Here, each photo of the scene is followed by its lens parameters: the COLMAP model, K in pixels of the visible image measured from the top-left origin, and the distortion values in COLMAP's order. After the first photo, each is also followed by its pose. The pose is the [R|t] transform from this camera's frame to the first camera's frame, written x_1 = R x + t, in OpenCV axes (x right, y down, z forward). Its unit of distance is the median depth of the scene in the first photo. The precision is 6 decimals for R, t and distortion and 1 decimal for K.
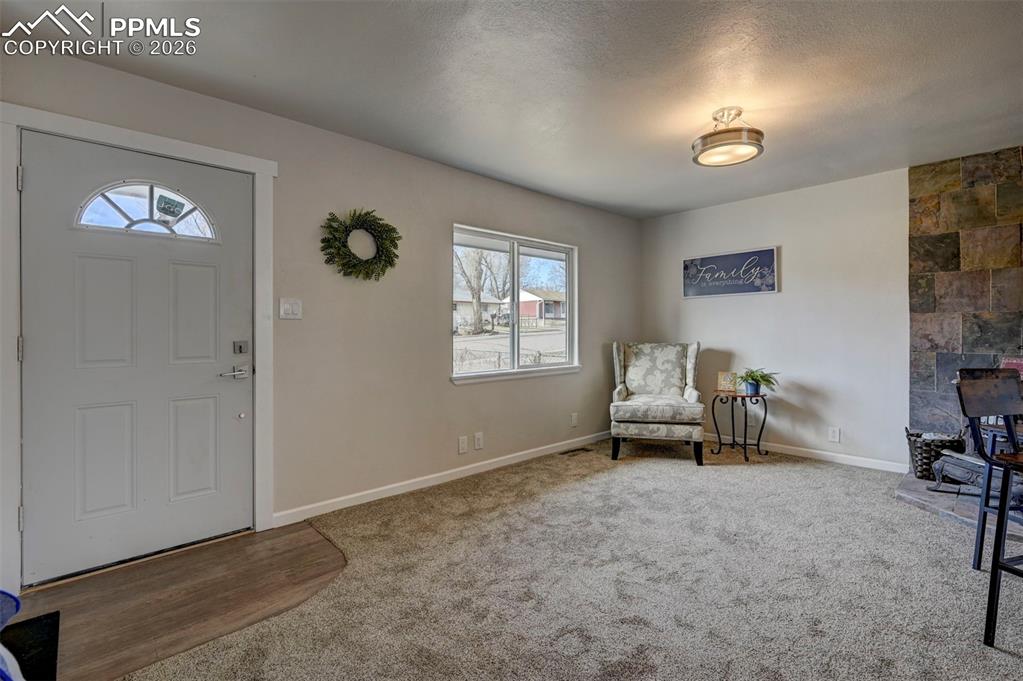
lens RADIAL K [[468.9, 0, 524.5], [0, 468.9, 325.9], [0, 0, 1]] dist [0.000810, 0.000306]
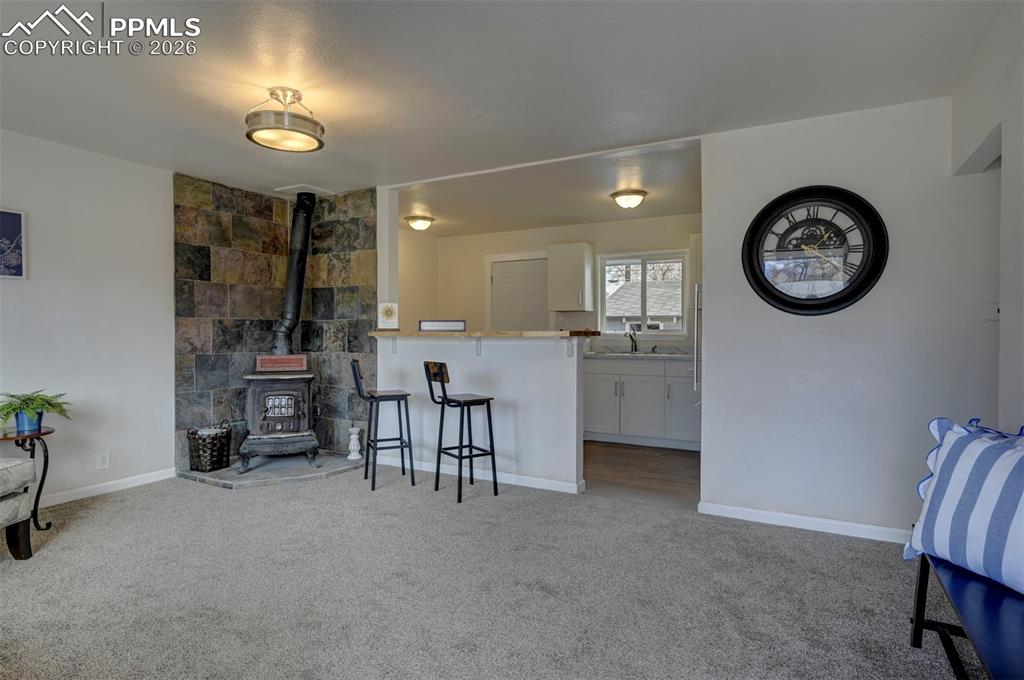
lens RADIAL K [[543.8, 0, 519.1], [0, 543.8, 337.4], [0, 0, 1]] dist [-0.011924, 0.003407]
pose [[-0.309701, -0.007018, 0.950808, -0.530829], [-0.008294, 0.999955, 0.004679, 0.004947], [-0.950798, -0.006437, -0.309745, 0.676035]]
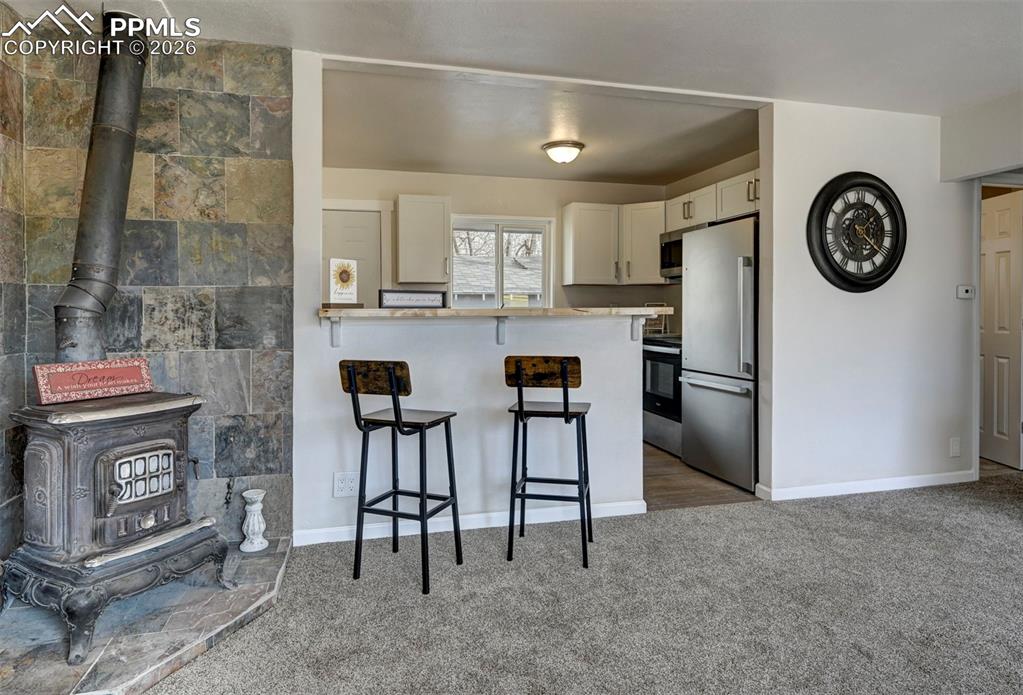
lens RADIAL K [[574.5, 0, 507.0], [0, 574.5, 316.7], [0, 0, 1]] dist [-0.006415, -0.001308]
pose [[-0.868057, 0.000575, 0.496465, 0.195689], [0.001887, 0.999996, 0.002142, 0.009277], [-0.496462, 0.002796, -0.868054, 1.128194]]
